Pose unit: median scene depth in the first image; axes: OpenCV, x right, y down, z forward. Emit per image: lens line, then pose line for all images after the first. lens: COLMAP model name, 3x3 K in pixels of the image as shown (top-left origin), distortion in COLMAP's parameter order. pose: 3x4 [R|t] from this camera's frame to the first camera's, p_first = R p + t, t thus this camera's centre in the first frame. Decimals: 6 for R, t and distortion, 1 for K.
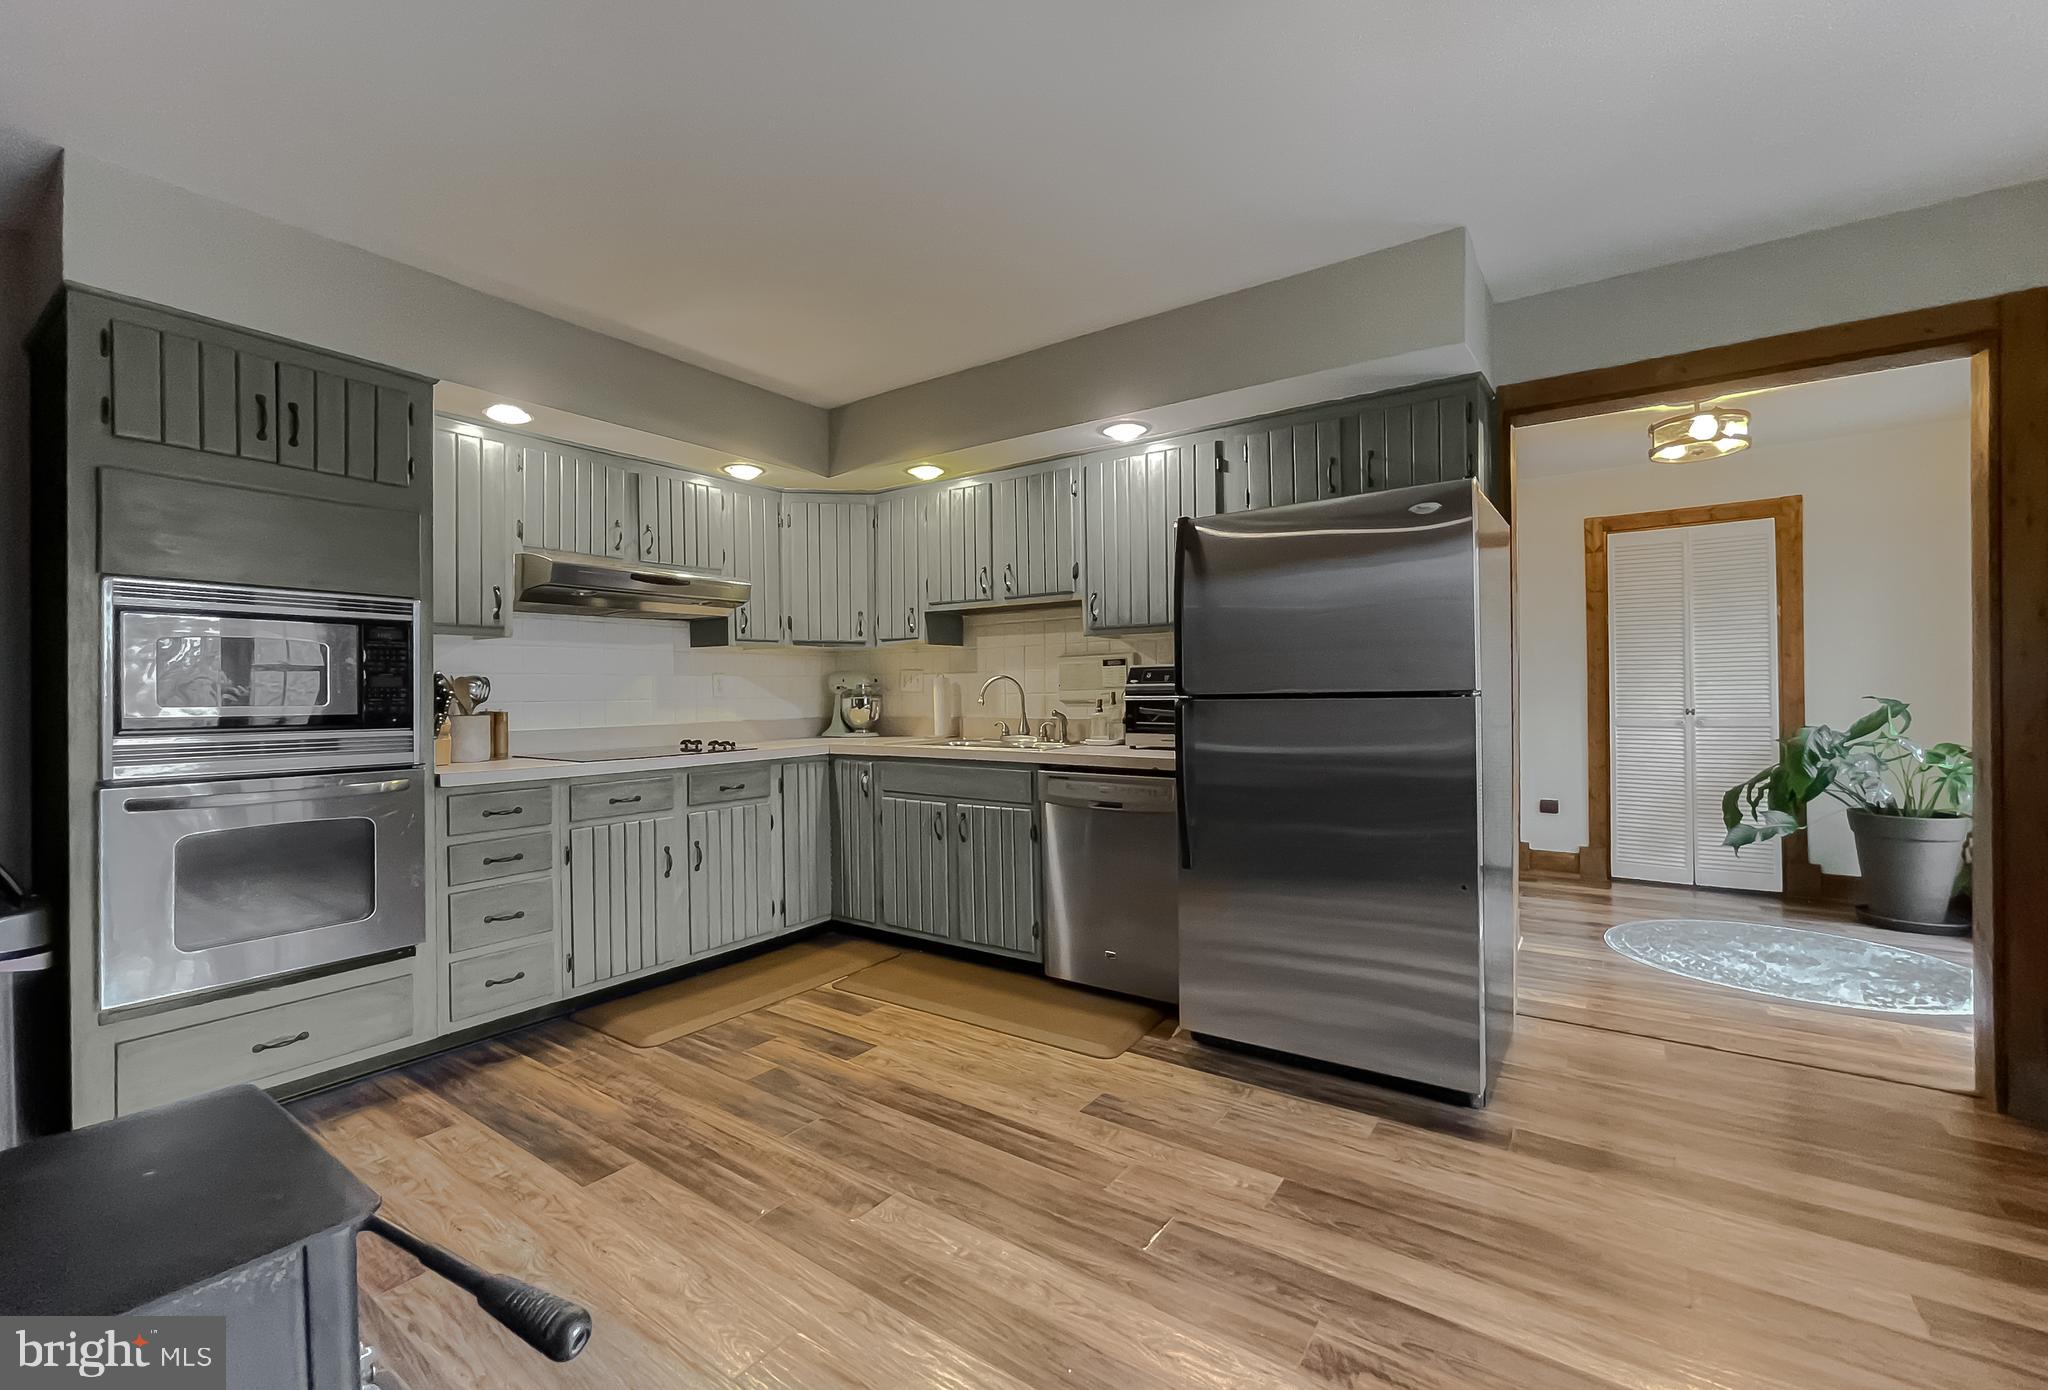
lens RADIAL K [[863.5, 0, 1002.6], [0, 863.5, 691.3], [0, 0, 1]] dist [0.002762, 0.000826]
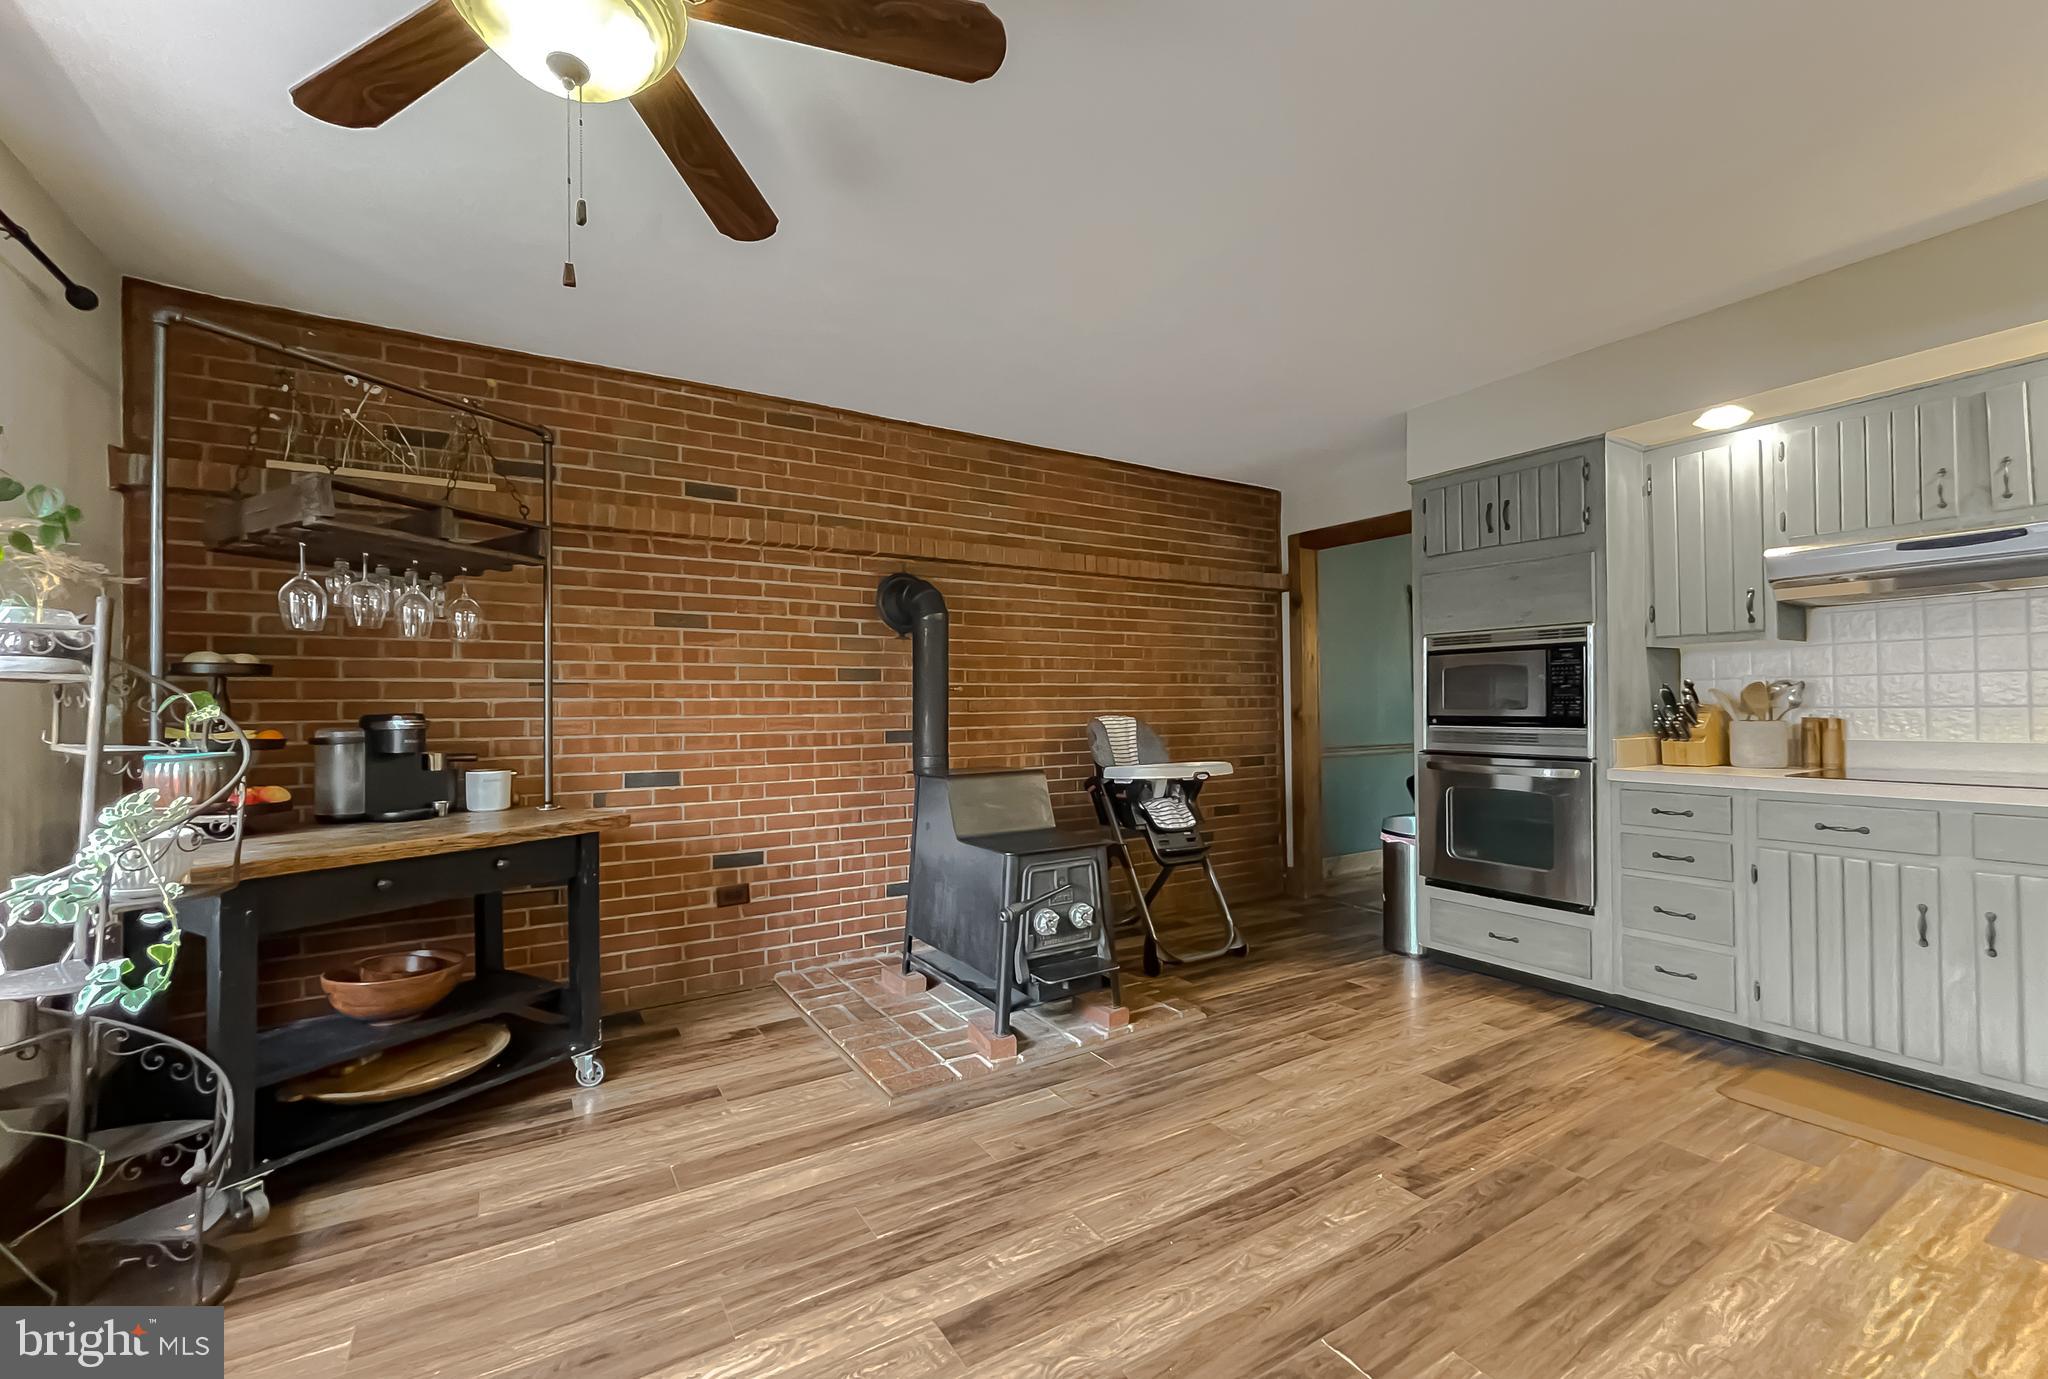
lens RADIAL K [[839.8, 0, 1019.0], [0, 839.8, 697.0], [0, 0, 1]] dist [0.003019, 0.001092]
pose [[-0.368280, 0.000694, -0.929715, 1.246711], [0.012978, 0.999906, -0.004394, -0.012875], [0.929624, -0.013685, -0.368255, 1.198809]]
